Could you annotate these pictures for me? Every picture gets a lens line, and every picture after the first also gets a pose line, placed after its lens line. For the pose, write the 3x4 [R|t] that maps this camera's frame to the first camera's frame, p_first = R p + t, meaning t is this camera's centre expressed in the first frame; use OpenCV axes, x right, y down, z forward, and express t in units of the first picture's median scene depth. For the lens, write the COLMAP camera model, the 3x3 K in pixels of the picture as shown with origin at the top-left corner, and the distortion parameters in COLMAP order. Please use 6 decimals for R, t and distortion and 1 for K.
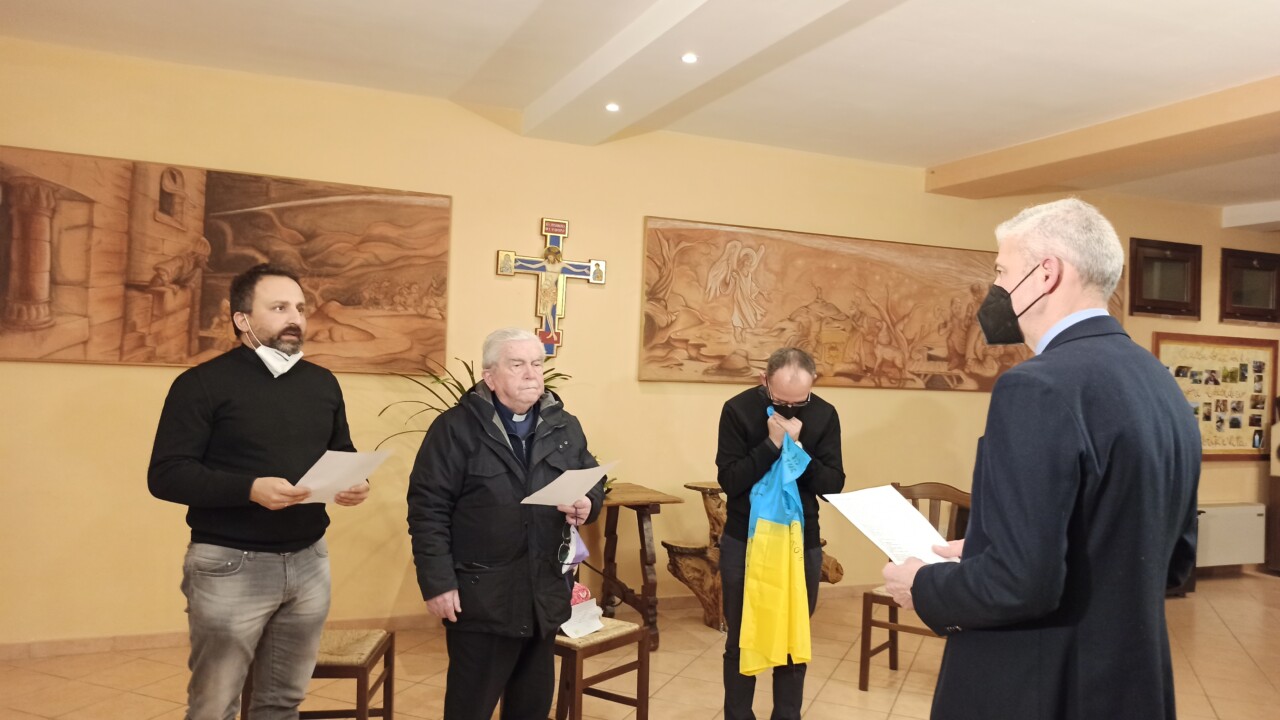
lens RADIAL K [[951.1, 0, 640.9], [0, 951.1, 362.9], [0, 0, 1]] dist [0.046397, -0.032926]
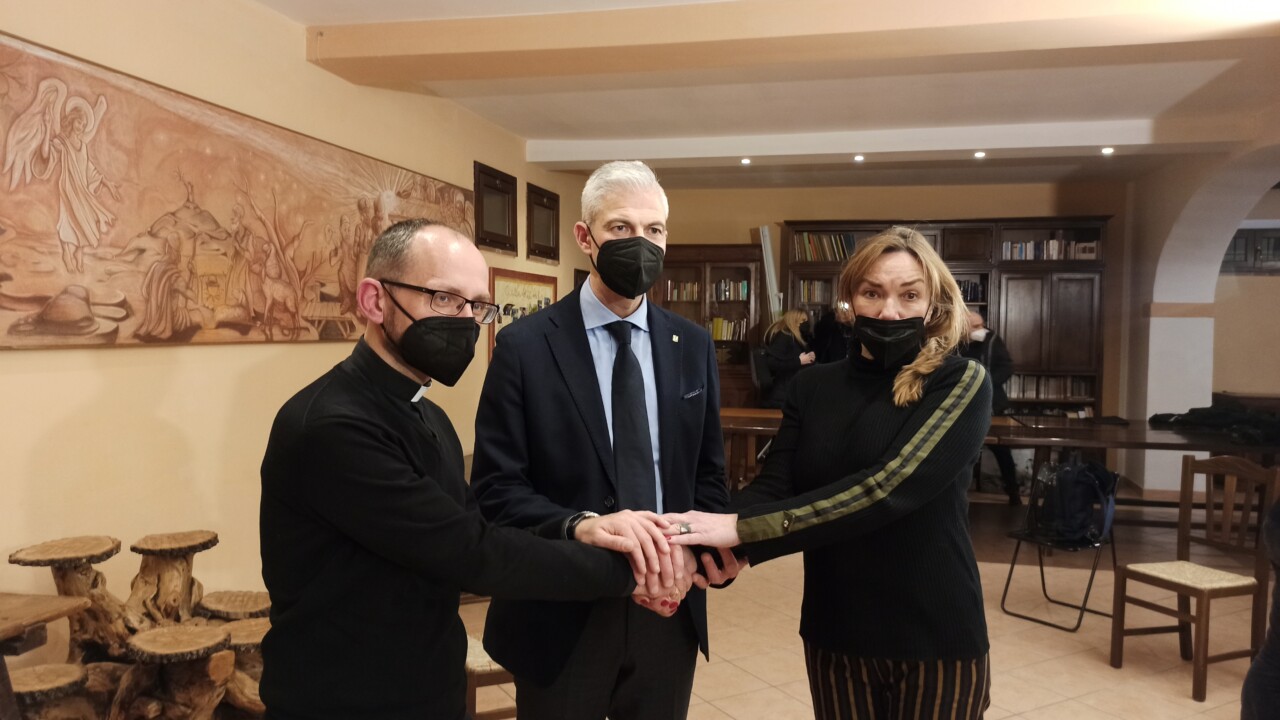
lens RADIAL K [[951.1, 0, 648.1], [0, 951.1, 359.4], [0, 0, 1]] dist [0.046397, -0.032926]
pose [[0.594131, -0.059317, 0.802178, -0.145181], [0.006188, 0.997585, 0.069183, -0.007814], [-0.804345, -0.036140, 0.593063, 0.412385]]
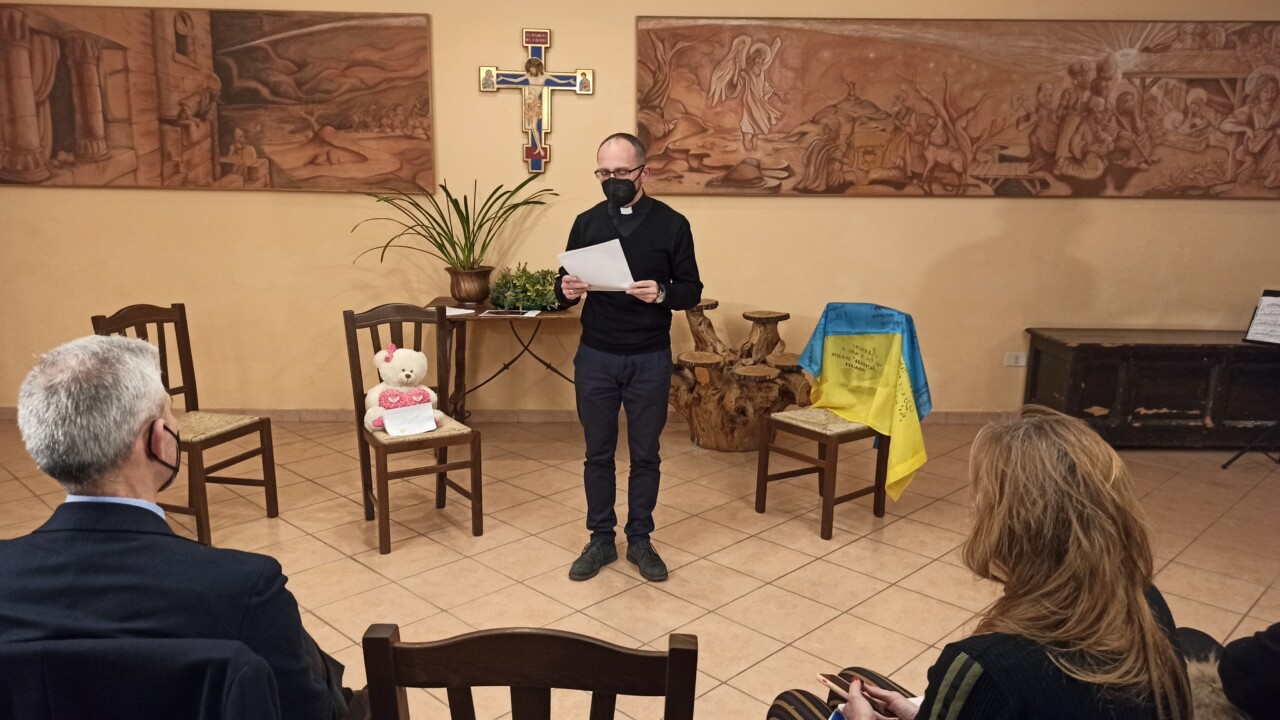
lens RADIAL K [[951.1, 0, 643.9], [0, 951.1, 367.1], [0, 0, 1]] dist [0.046397, -0.032926]
pose [[0.925843, 0.044928, -0.375229, 0.369484], [0.027250, 0.982387, 0.184863, 0.011548], [0.376925, -0.181379, 0.908311, 0.076692]]
